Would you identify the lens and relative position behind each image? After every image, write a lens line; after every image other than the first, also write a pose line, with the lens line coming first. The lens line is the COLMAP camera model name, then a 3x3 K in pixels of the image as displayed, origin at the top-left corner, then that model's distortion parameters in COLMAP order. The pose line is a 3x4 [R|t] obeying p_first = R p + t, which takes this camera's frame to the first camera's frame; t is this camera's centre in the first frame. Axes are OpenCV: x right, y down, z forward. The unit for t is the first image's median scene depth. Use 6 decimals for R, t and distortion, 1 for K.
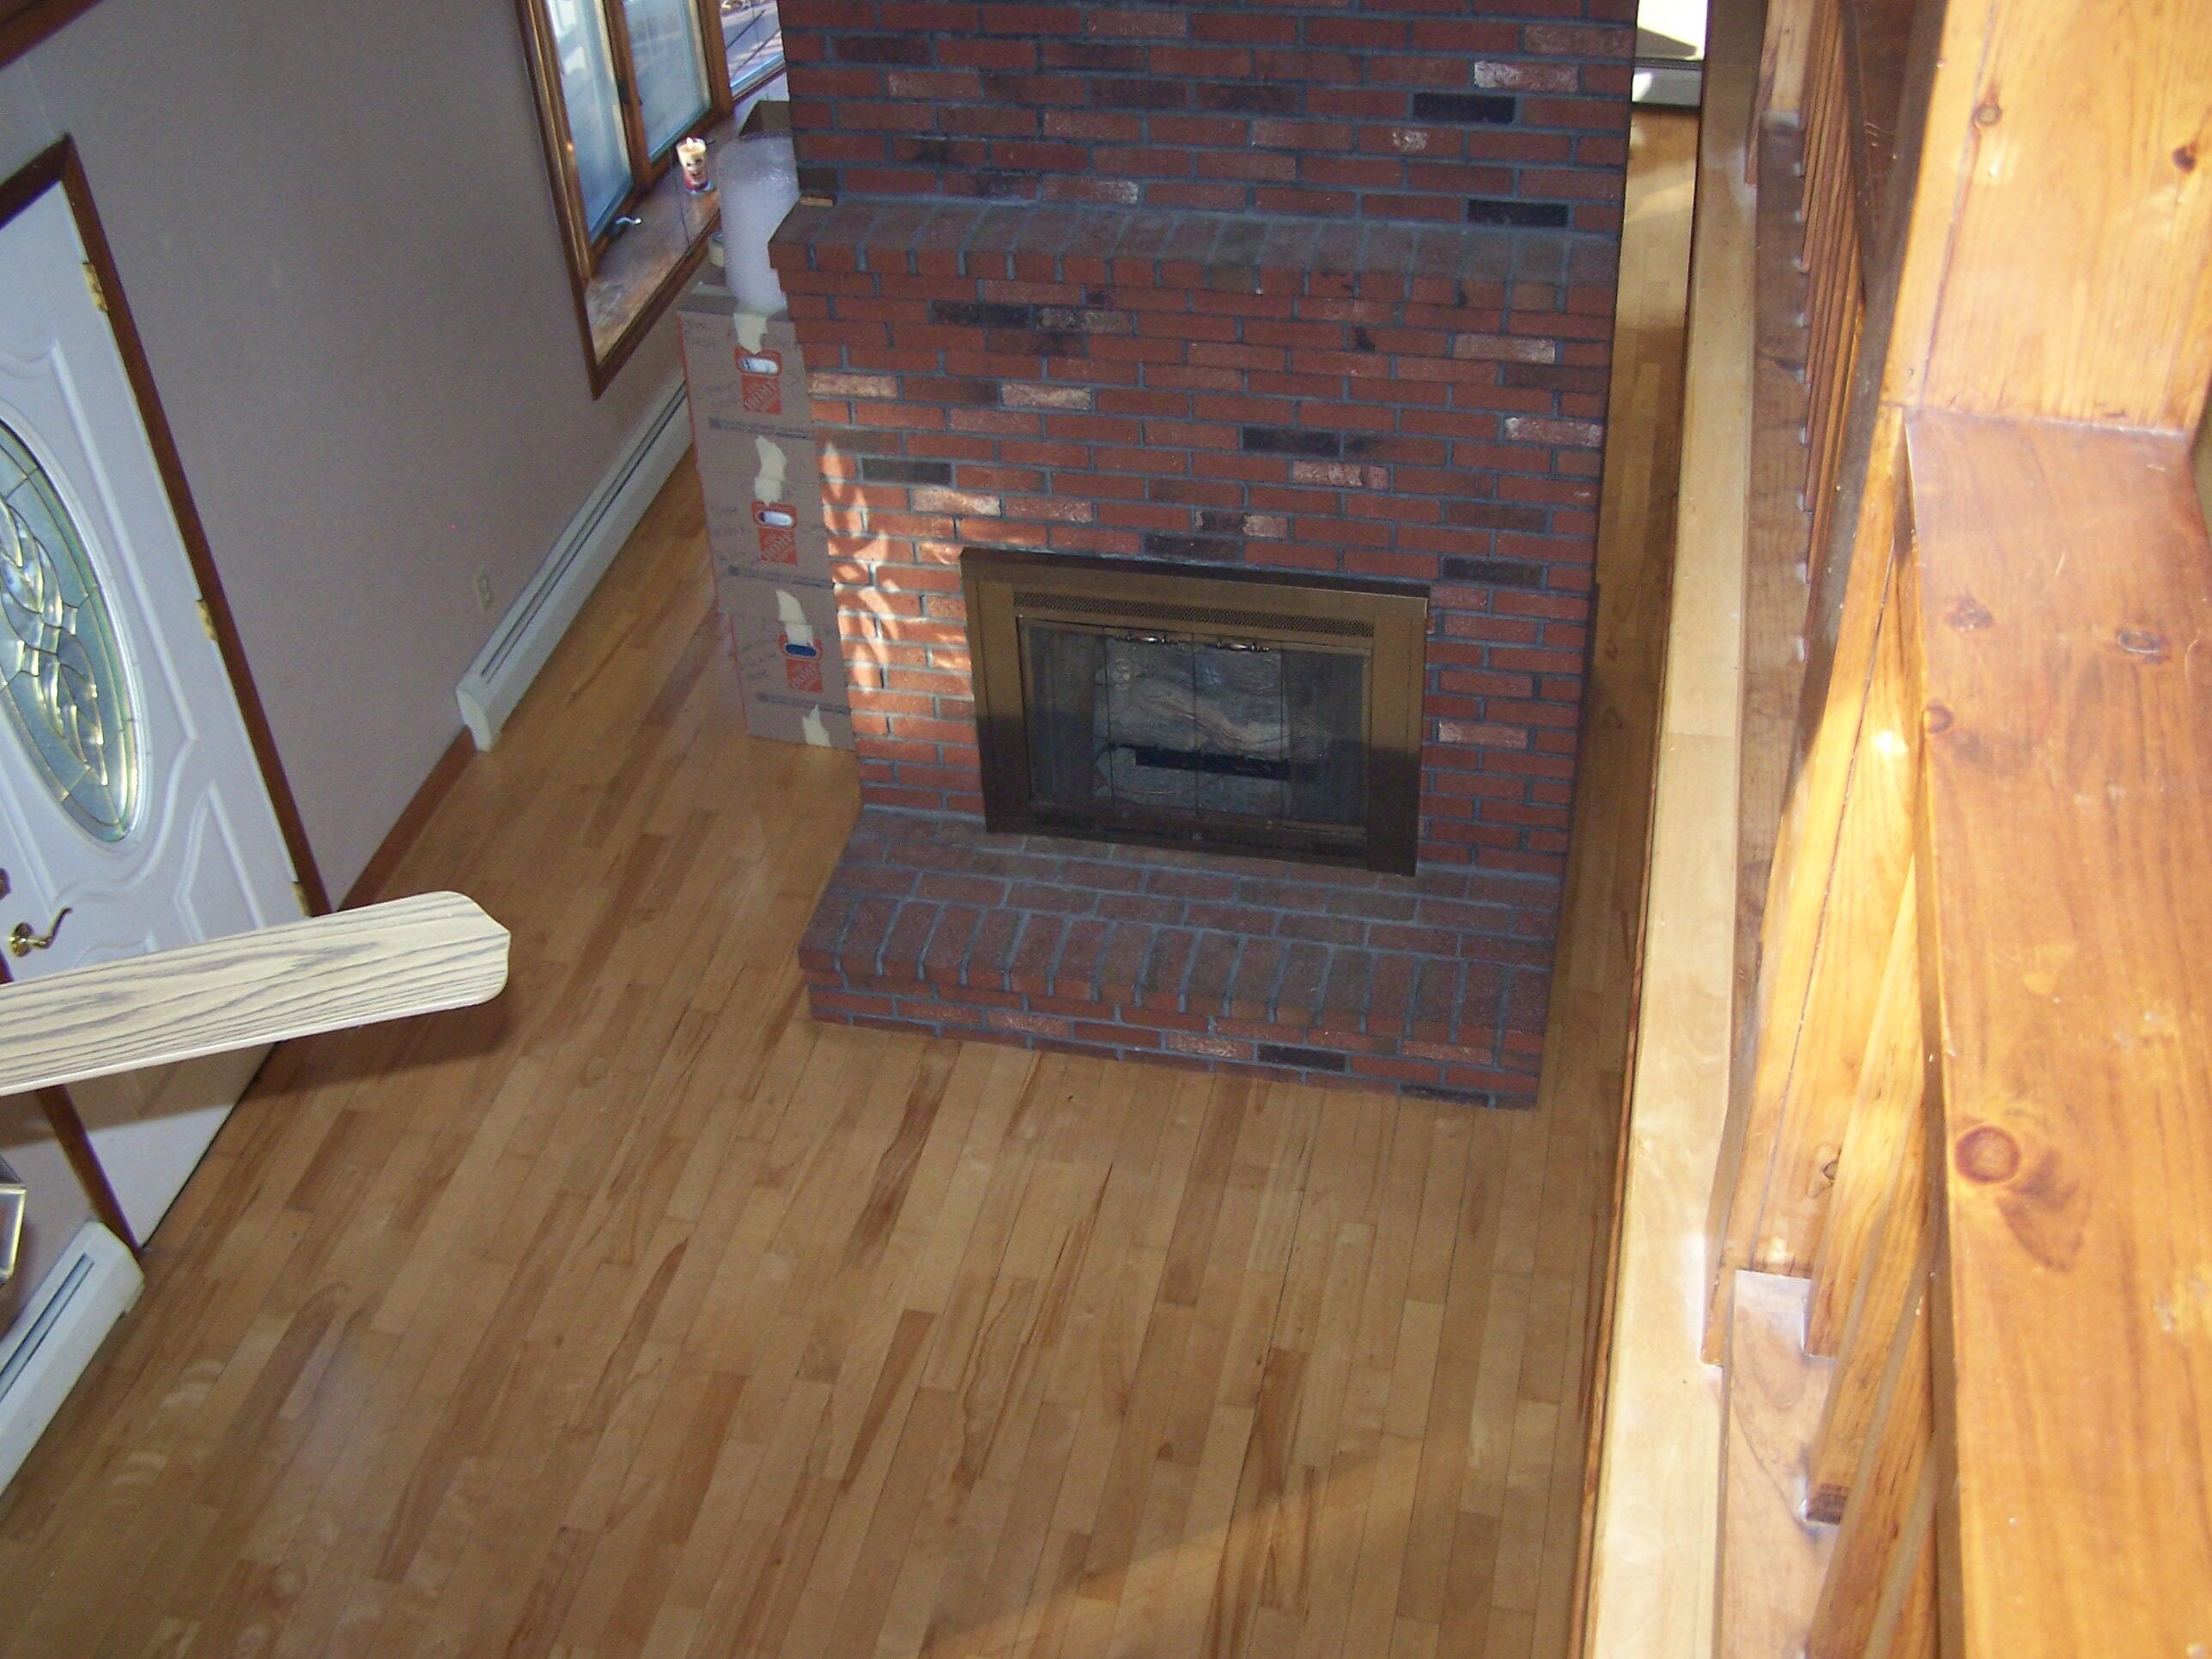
lens RADIAL K [[2476.7, 0, 1111.0], [0, 2476.7, 832.5], [0, 0, 1]] dist [-0.131192, 0.000000]
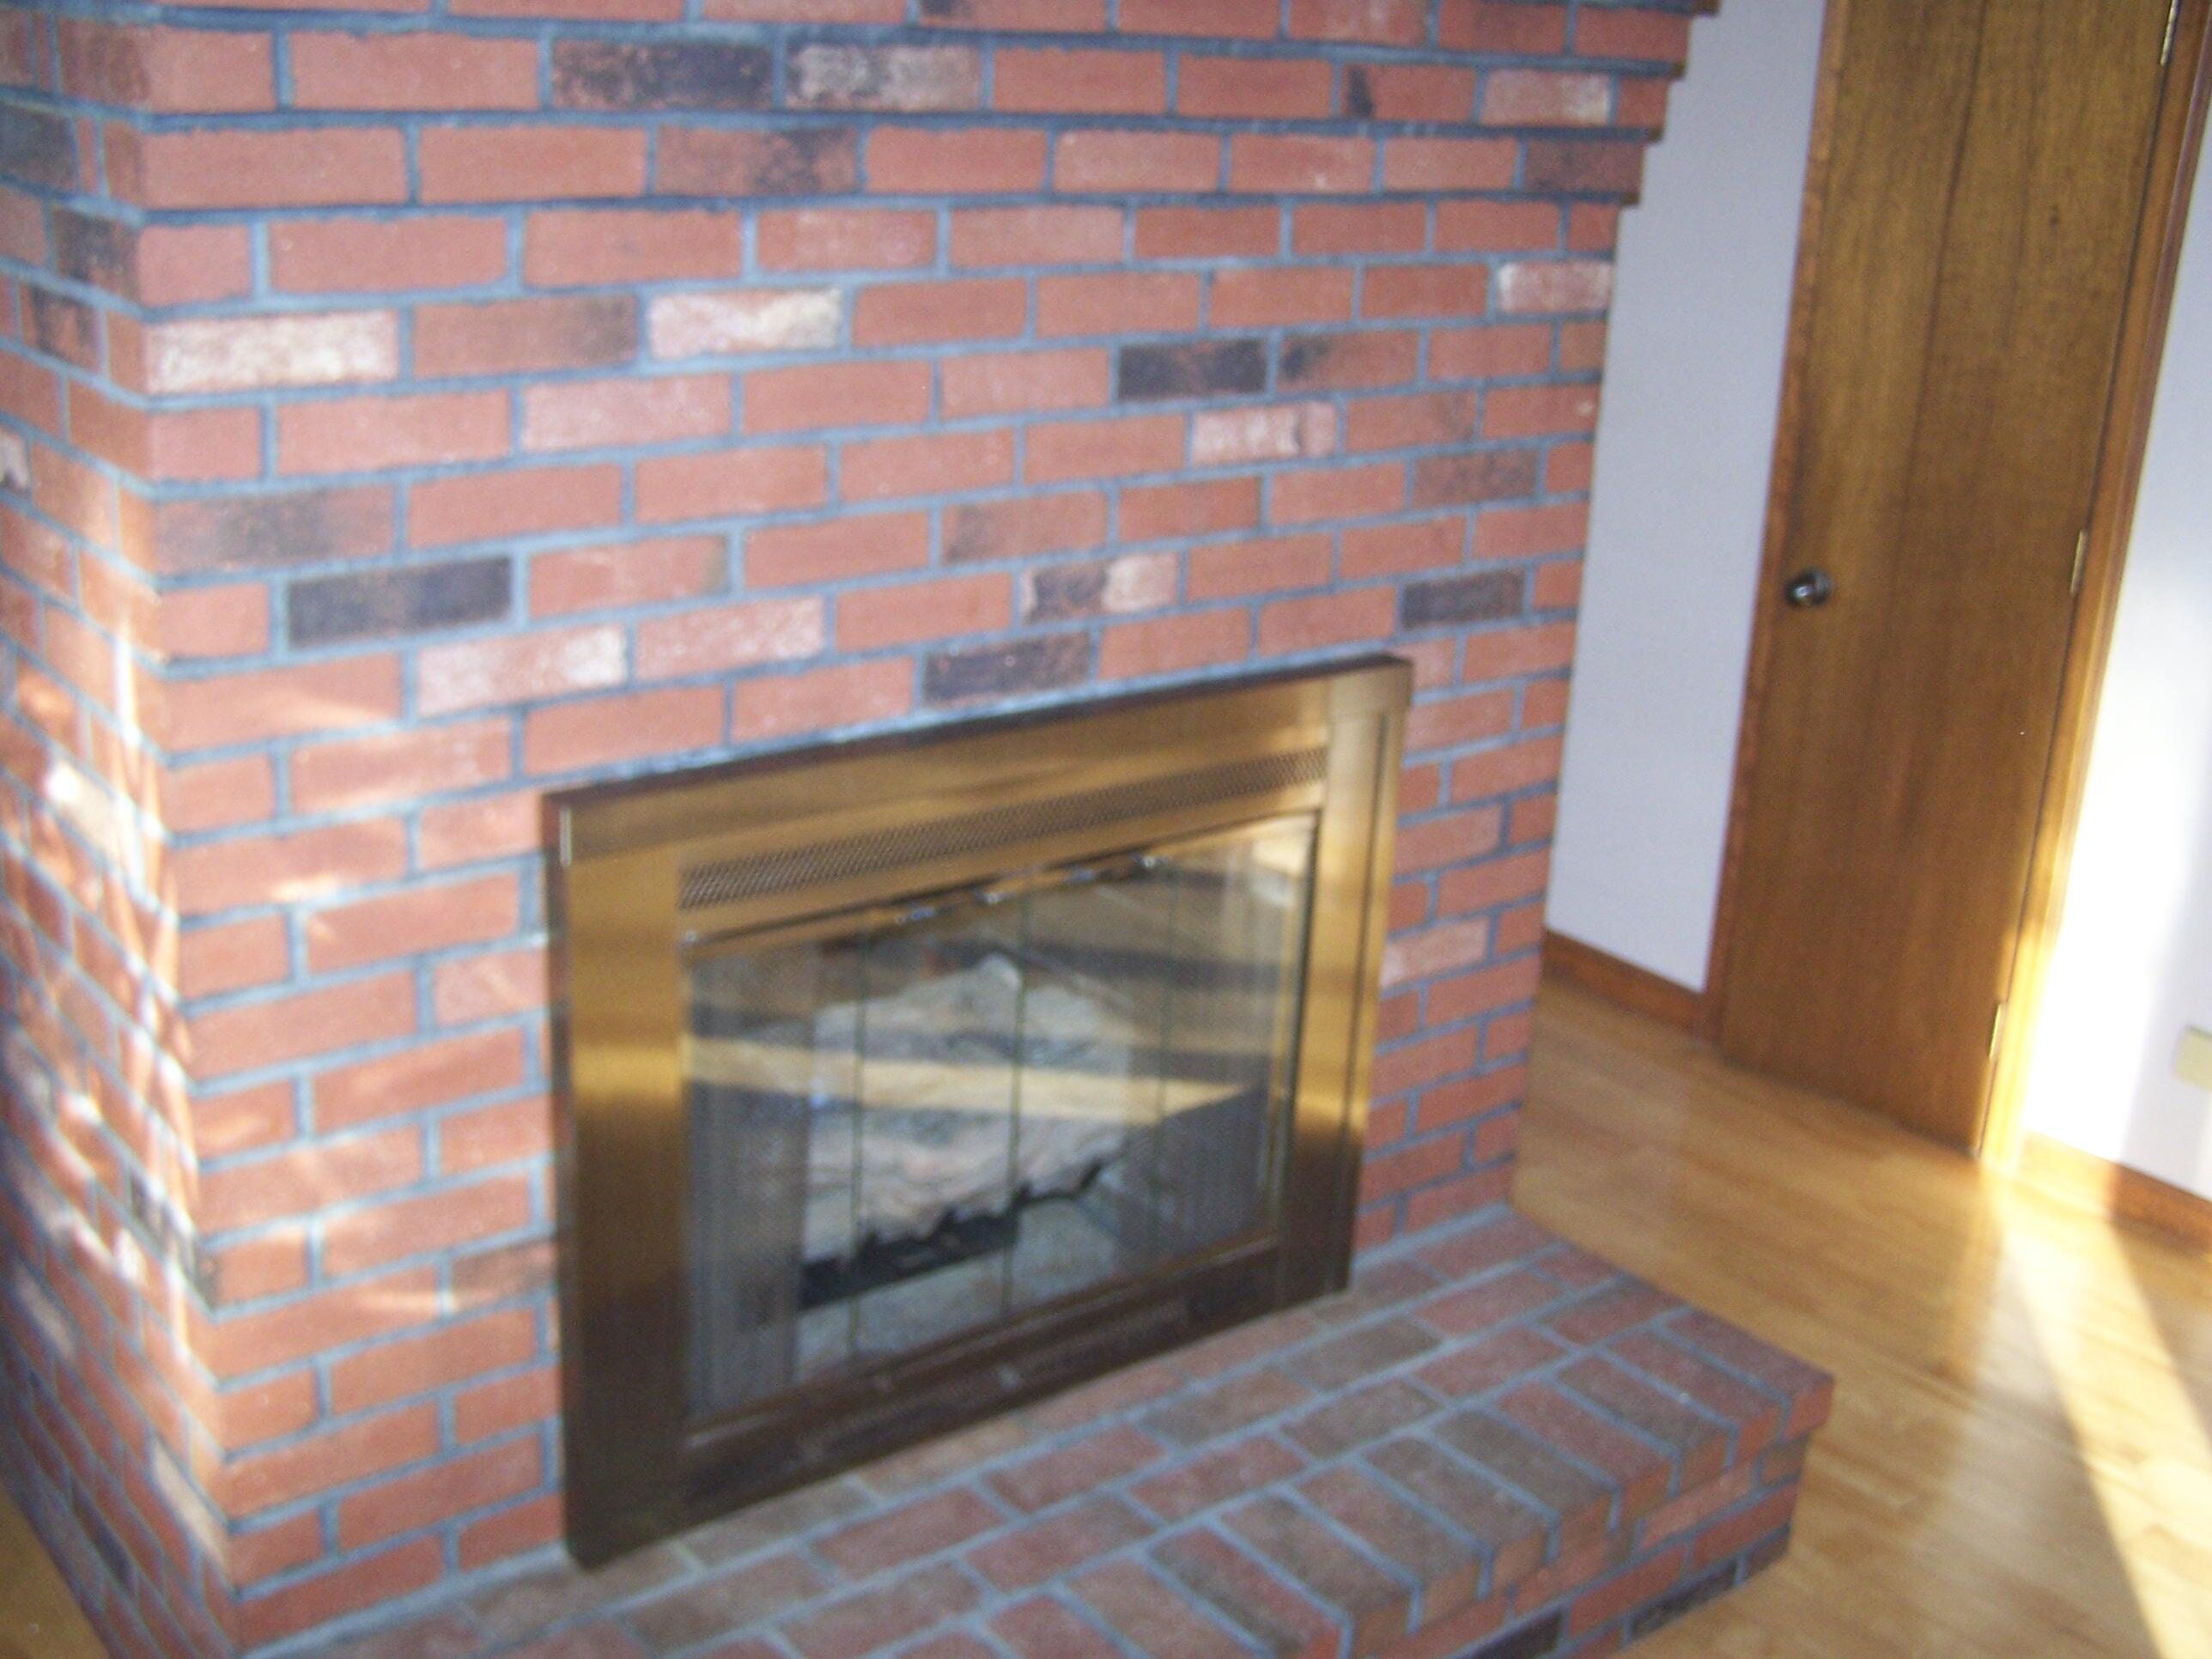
lens RADIAL K [[2476.7, 0, 1100.4], [0, 2476.7, 828.4], [0, 0, 1]] dist [-0.131192, 0.000000]
pose [[0.630080, -0.176880, 0.756117, -0.310241], [0.431972, 0.888986, -0.152004, -0.013275], [-0.645291, 0.422396, 0.636539, 0.725026]]
